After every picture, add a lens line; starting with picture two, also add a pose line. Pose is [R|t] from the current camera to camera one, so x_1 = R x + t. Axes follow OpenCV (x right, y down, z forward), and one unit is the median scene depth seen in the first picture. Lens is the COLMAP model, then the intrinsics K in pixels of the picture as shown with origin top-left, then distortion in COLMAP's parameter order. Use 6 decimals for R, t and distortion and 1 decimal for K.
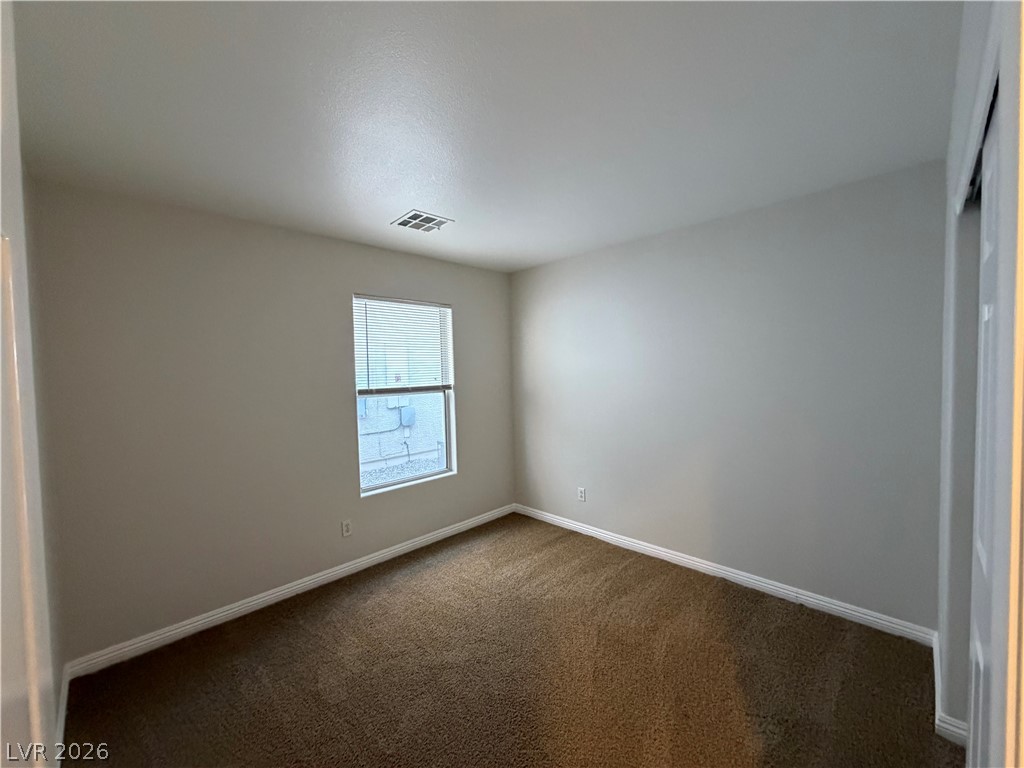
lens RADIAL K [[407.8, 0, 508.9], [0, 407.8, 385.5], [0, 0, 1]] dist [0.000338, -0.000034]
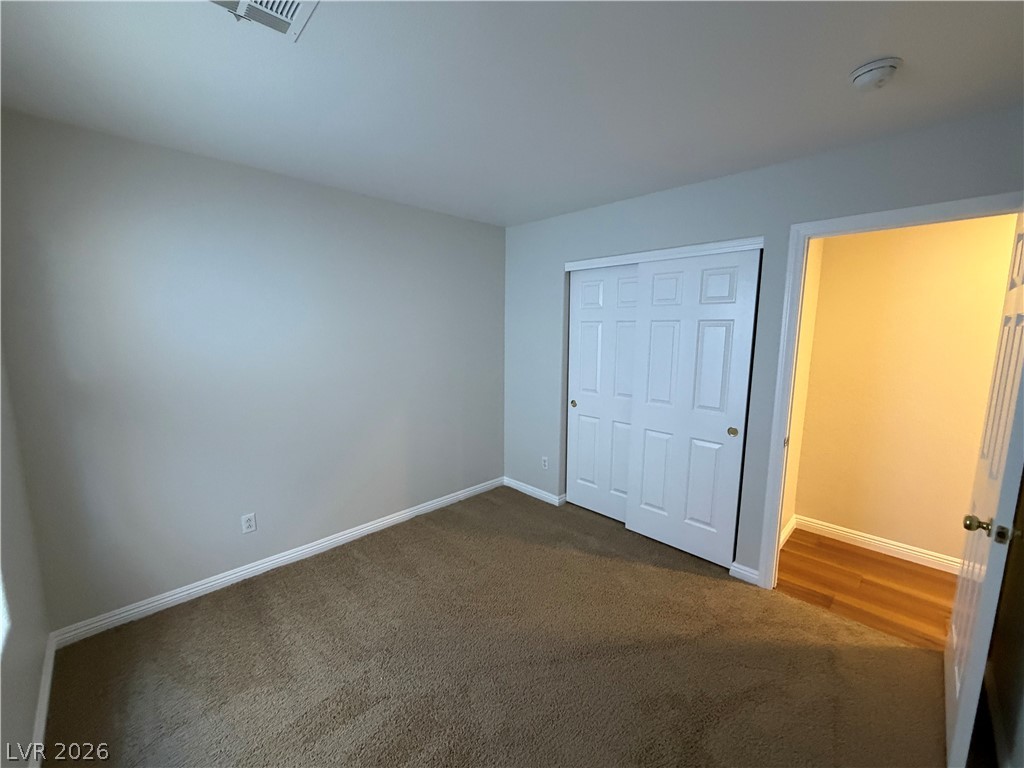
lens RADIAL K [[407.8, 0, 508.9], [0, 407.8, 385.5], [0, 0, 1]] dist [0.000338, -0.000034]
pose [[0.003811, -0.117384, 0.993079, -0.594523], [0.035800, 0.992466, 0.117174, -0.036268], [-0.999352, 0.035105, 0.007984, 0.677470]]
